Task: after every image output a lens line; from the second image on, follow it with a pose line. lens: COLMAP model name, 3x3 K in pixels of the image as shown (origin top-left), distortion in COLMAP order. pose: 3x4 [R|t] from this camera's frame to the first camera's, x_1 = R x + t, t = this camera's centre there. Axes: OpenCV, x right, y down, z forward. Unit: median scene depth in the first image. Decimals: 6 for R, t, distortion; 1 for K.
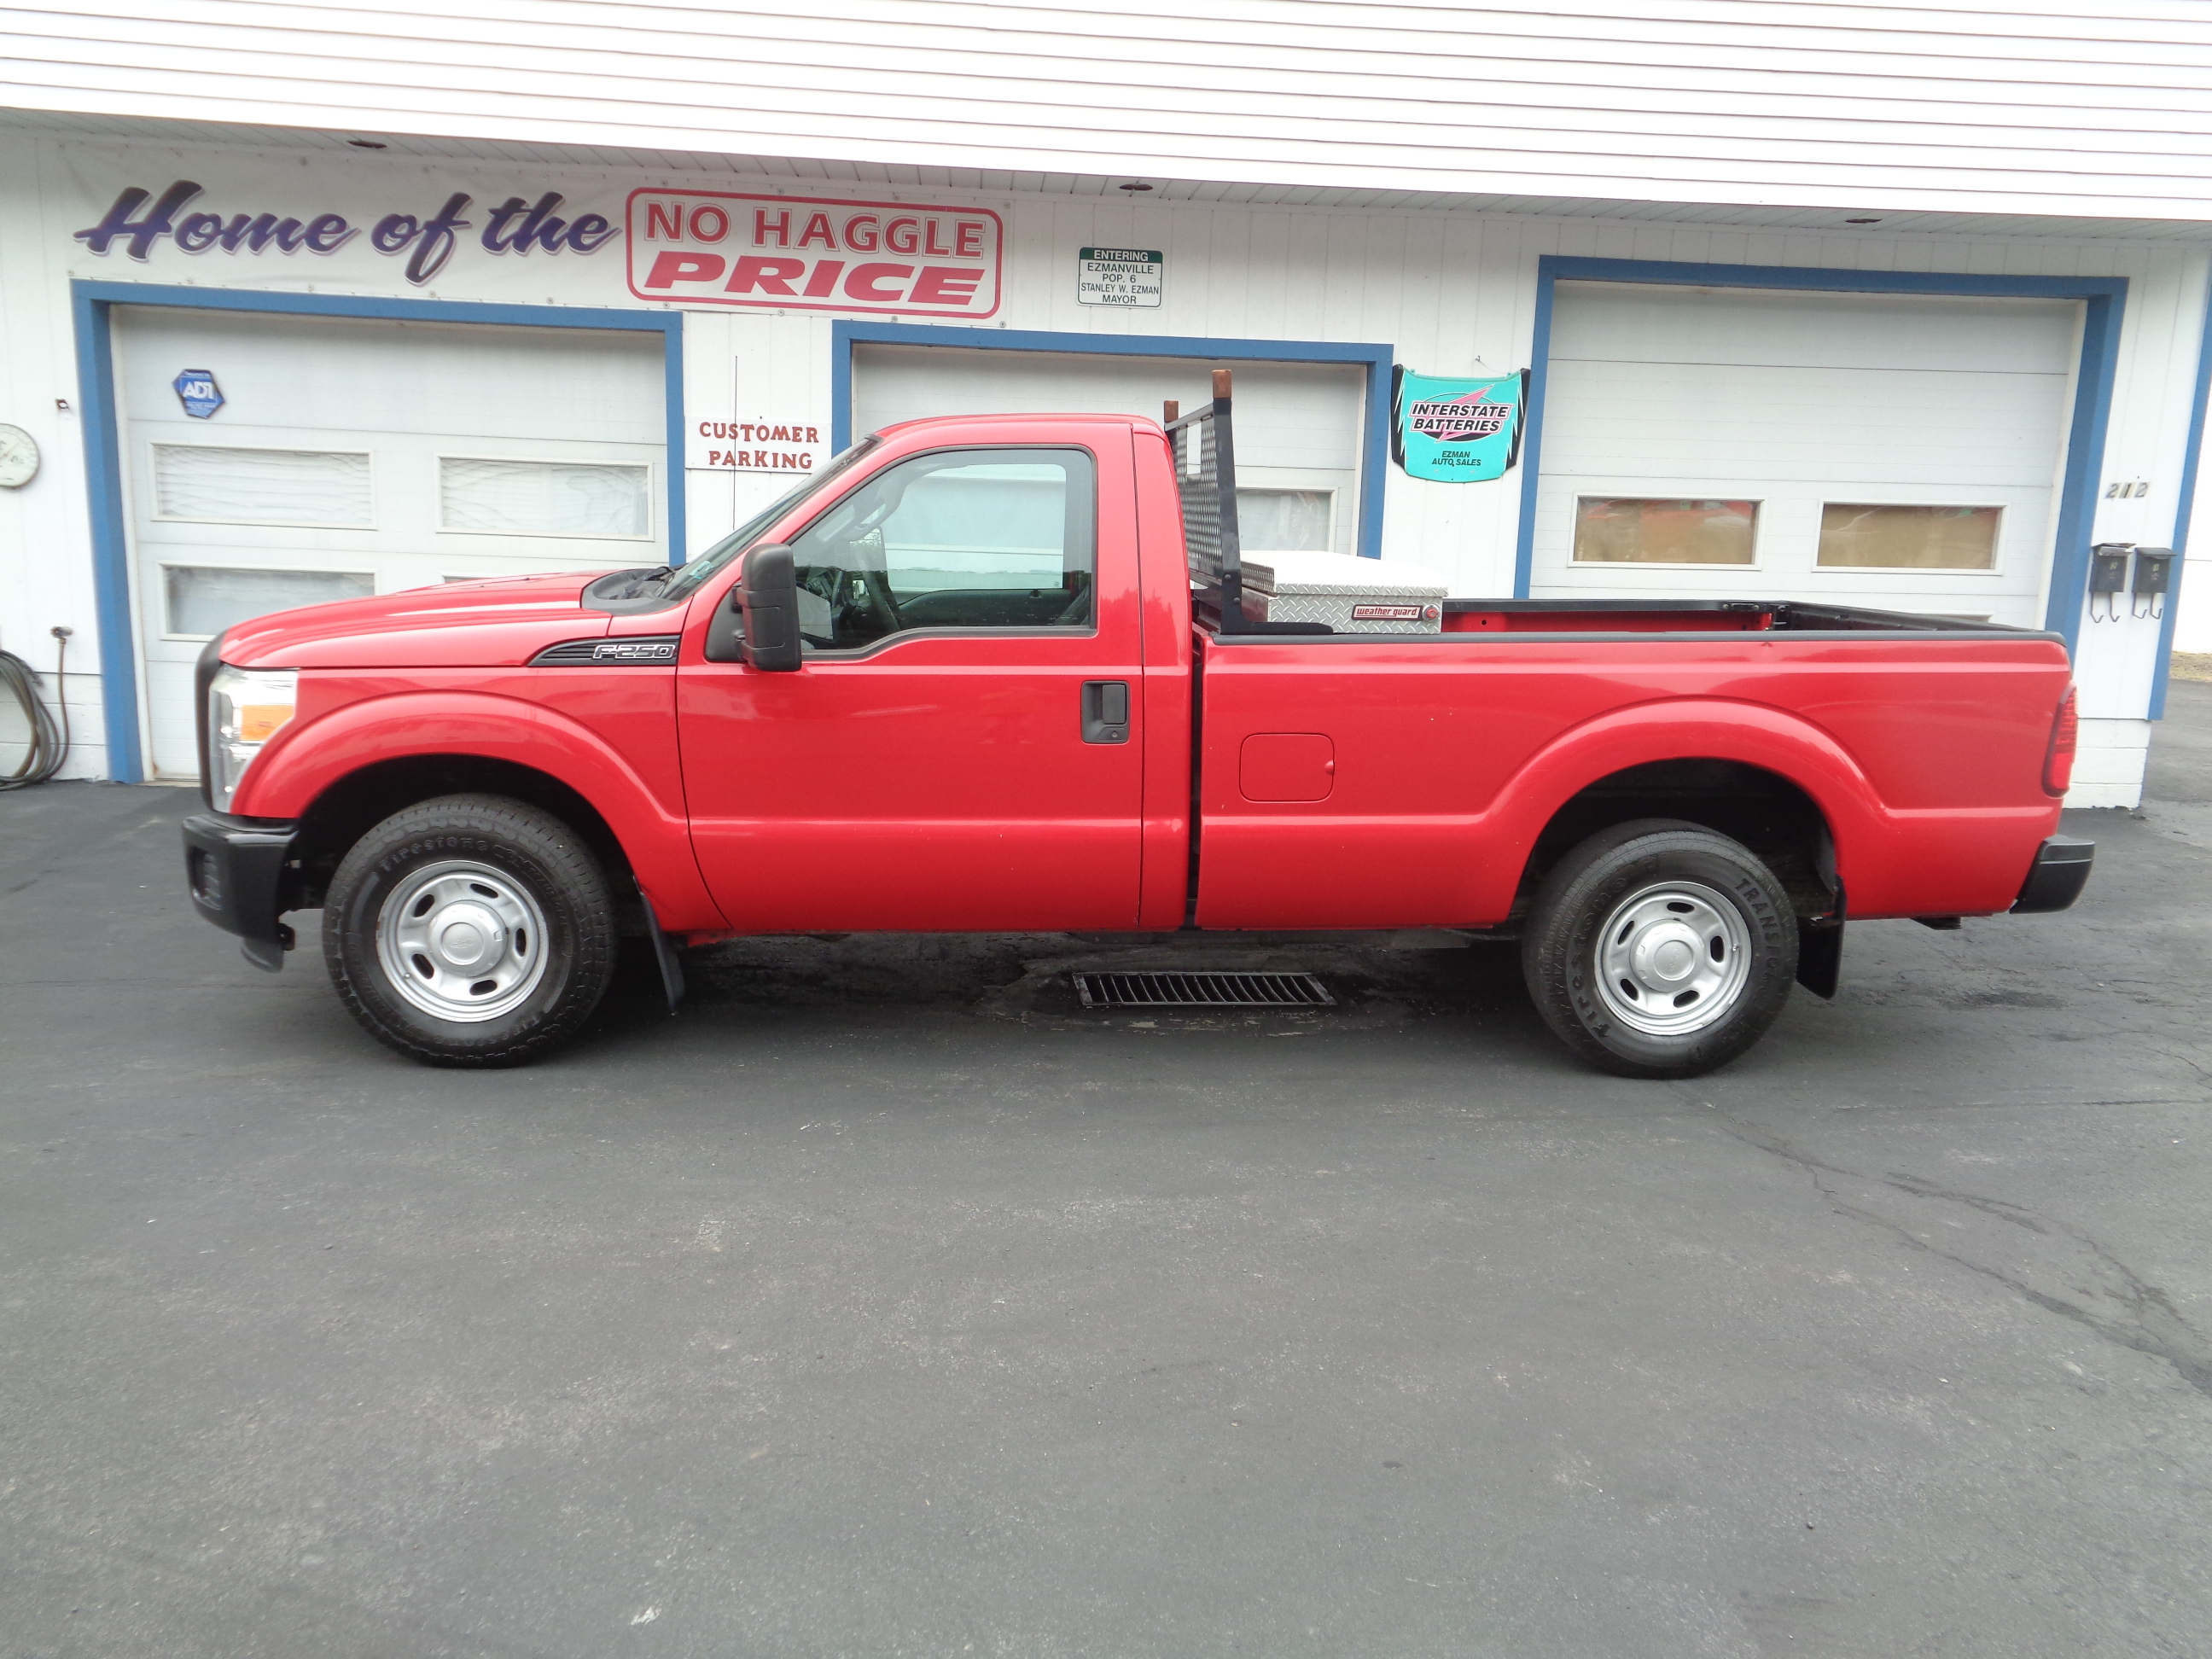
lens RADIAL K [[1687.7, 0, 1106.0], [0, 1687.7, 836.2], [0, 0, 1]] dist [0.023023, 0.003976]
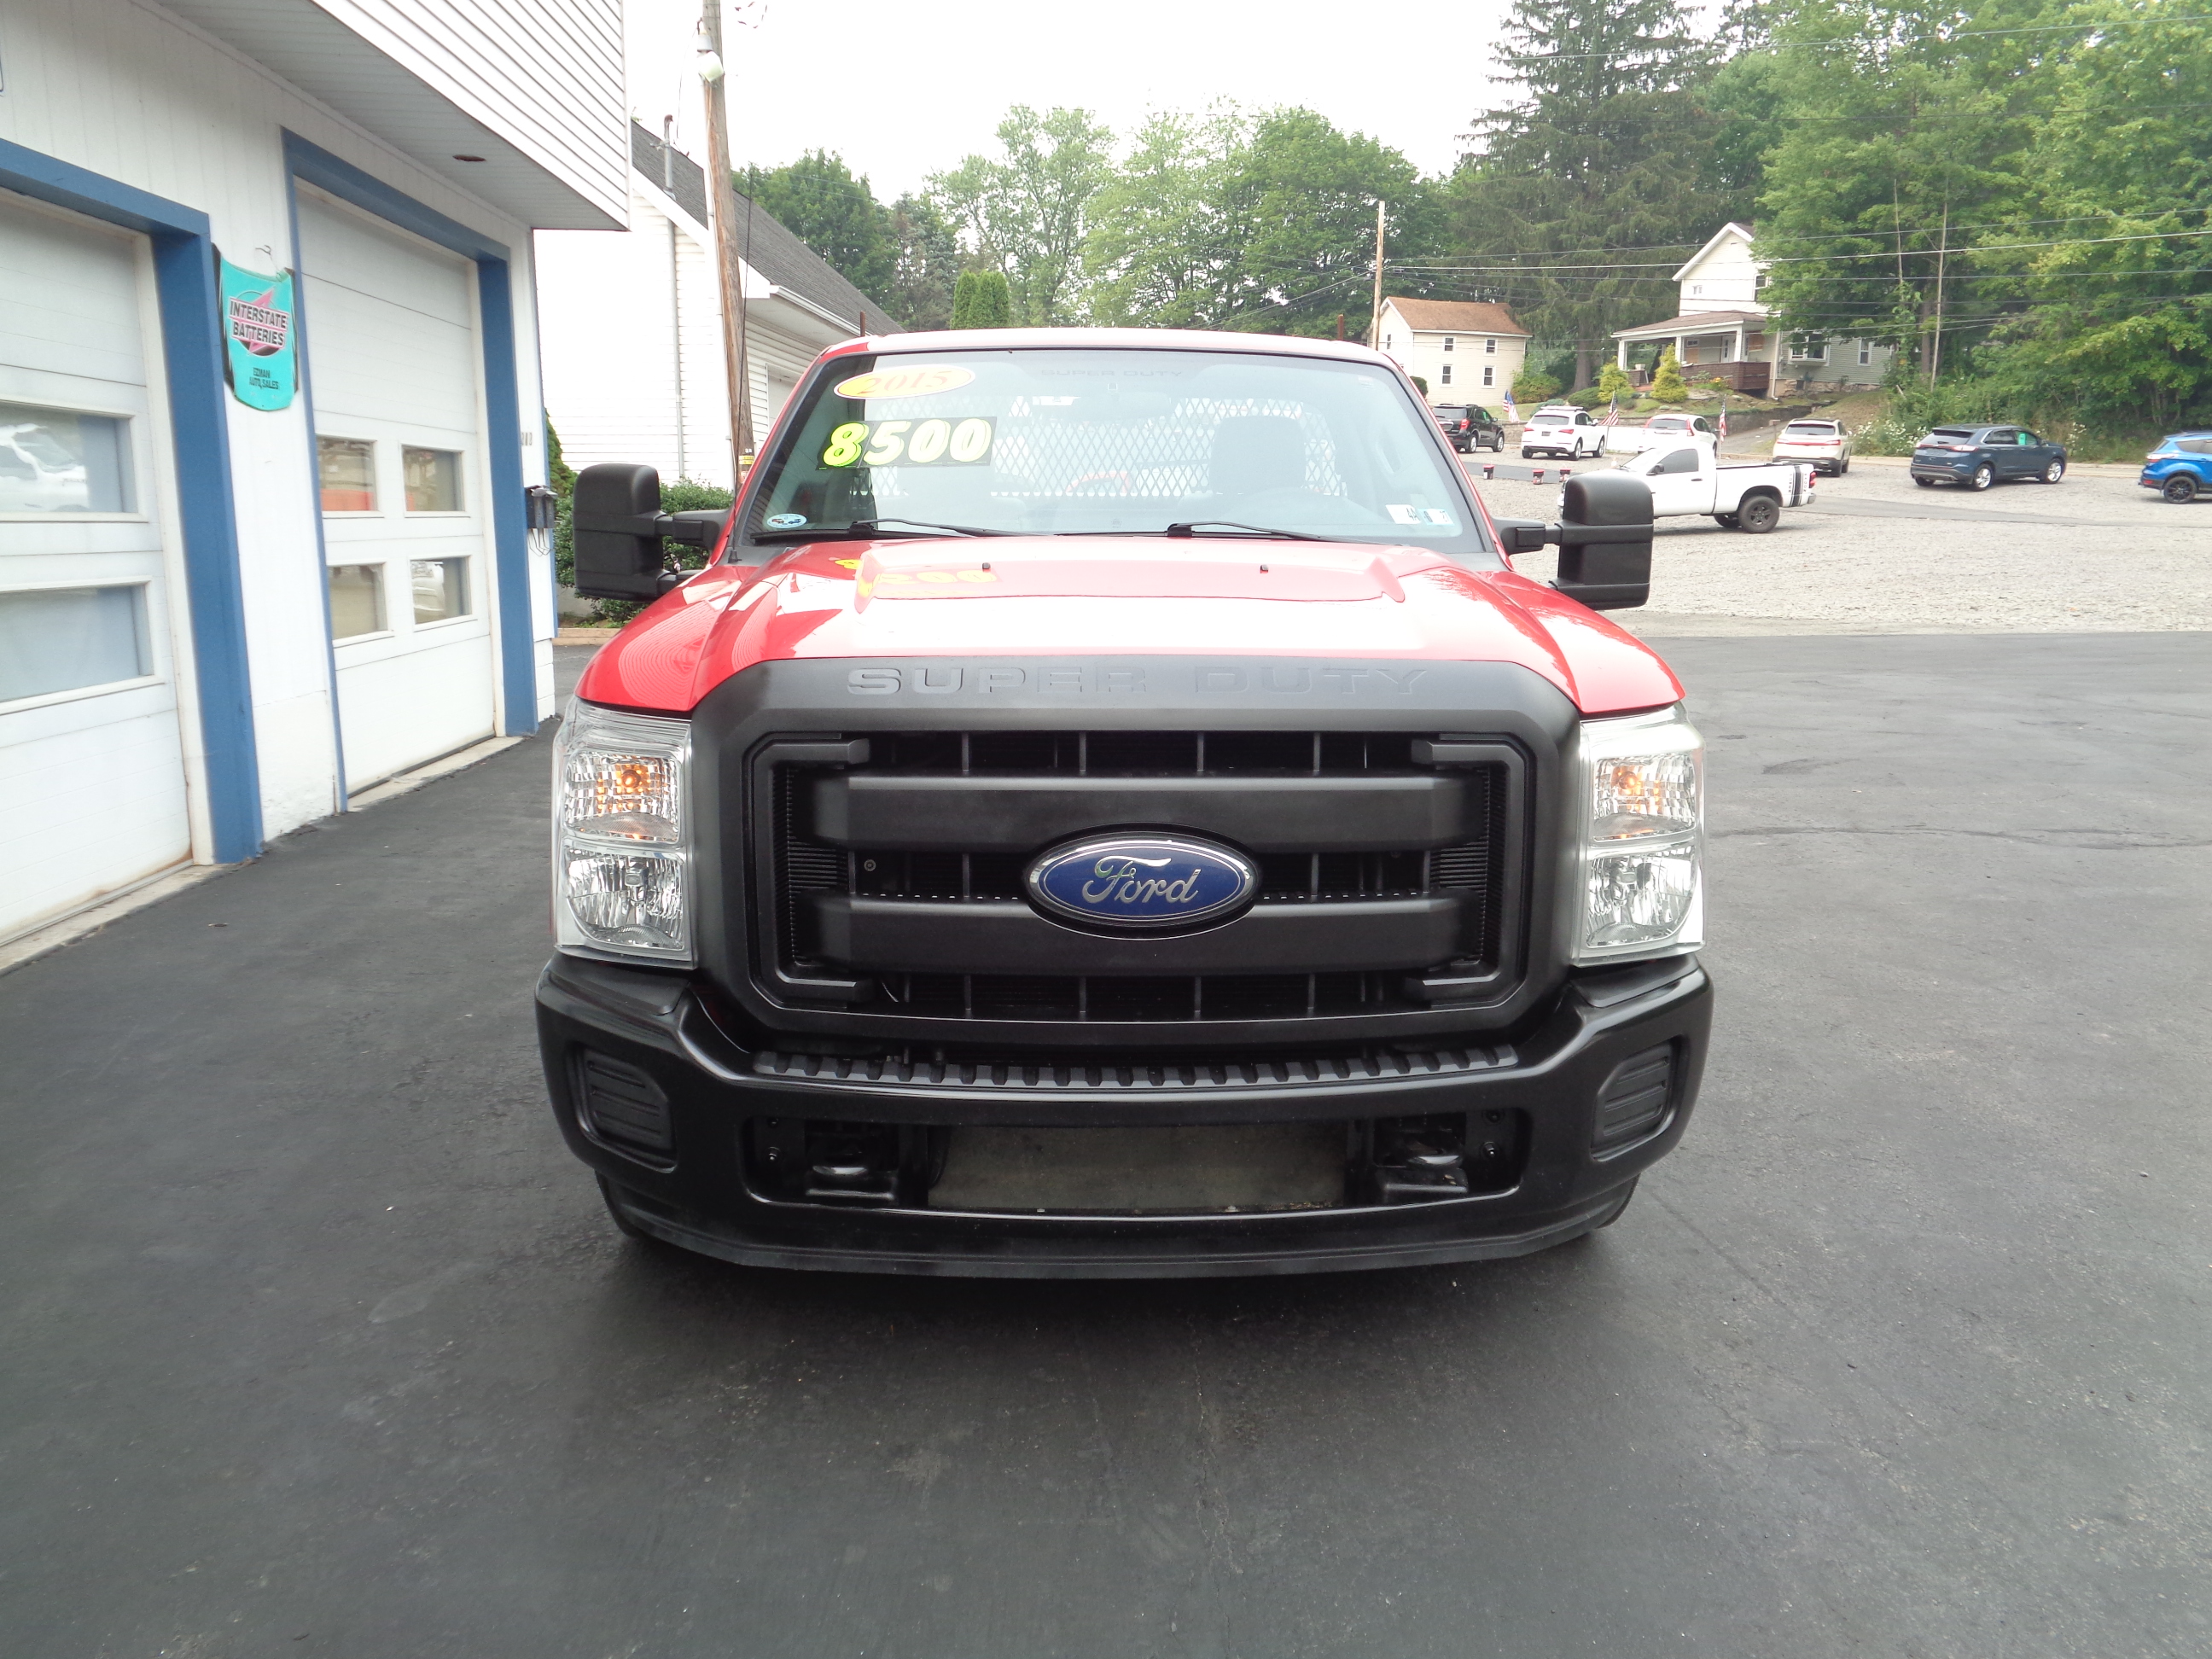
lens RADIAL K [[1687.7, 0, 1104.8], [0, 1687.7, 826.5], [0, 0, 1]] dist [0.023023, 0.003976]
pose [[0.023277, -0.207414, 0.977976, -0.587444], [0.187878, 0.961719, 0.199494, -0.112303], [-0.981916, 0.179097, 0.061355, 0.625083]]
